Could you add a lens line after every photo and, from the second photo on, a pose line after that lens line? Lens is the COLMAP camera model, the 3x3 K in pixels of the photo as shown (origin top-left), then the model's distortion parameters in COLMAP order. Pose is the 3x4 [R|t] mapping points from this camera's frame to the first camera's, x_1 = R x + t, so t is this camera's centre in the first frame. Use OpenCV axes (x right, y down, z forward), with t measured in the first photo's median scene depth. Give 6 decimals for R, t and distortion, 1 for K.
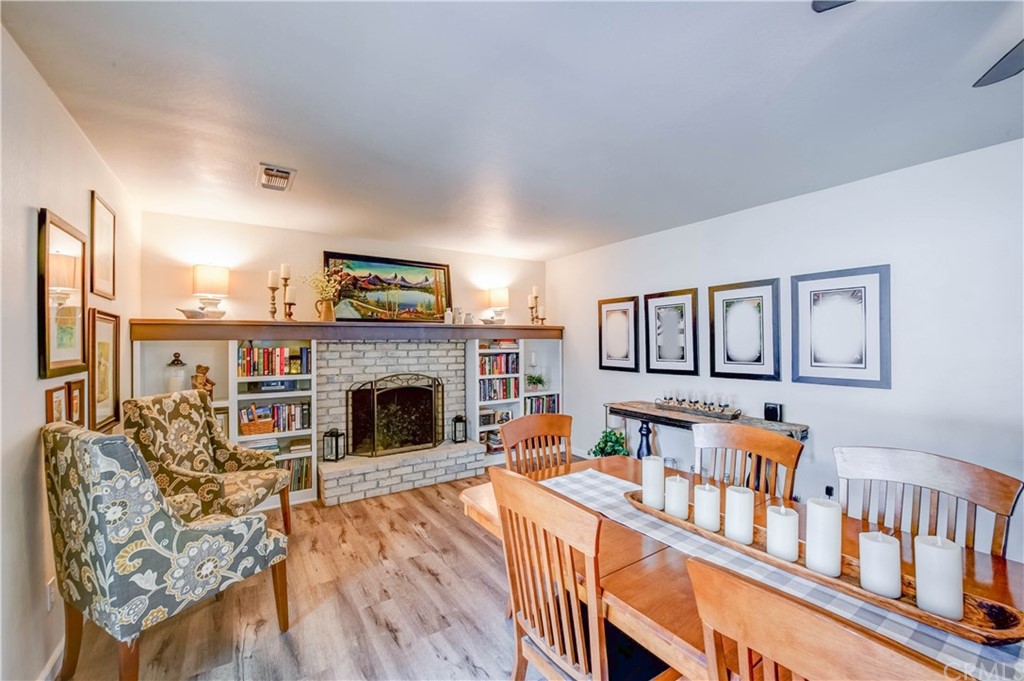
lens RADIAL K [[410.5, 0, 518.2], [0, 410.5, 345.0], [0, 0, 1]] dist [-0.002825, -0.000394]
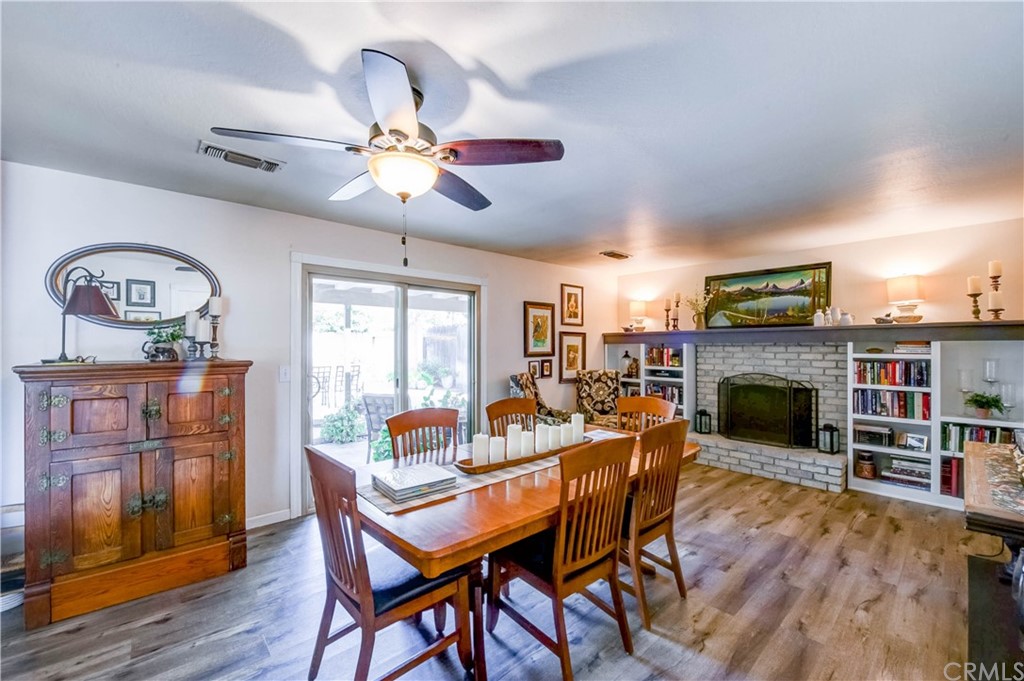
lens RADIAL K [[424.3, 0, 512.4], [0, 424.3, 341.3], [0, 0, 1]] dist [-0.014234, -0.002161]
pose [[0.135584, -0.003691, -0.990759, 0.739480], [-0.004257, 0.999982, -0.004308, -0.009050], [0.990757, 0.004801, 0.135566, 0.173316]]
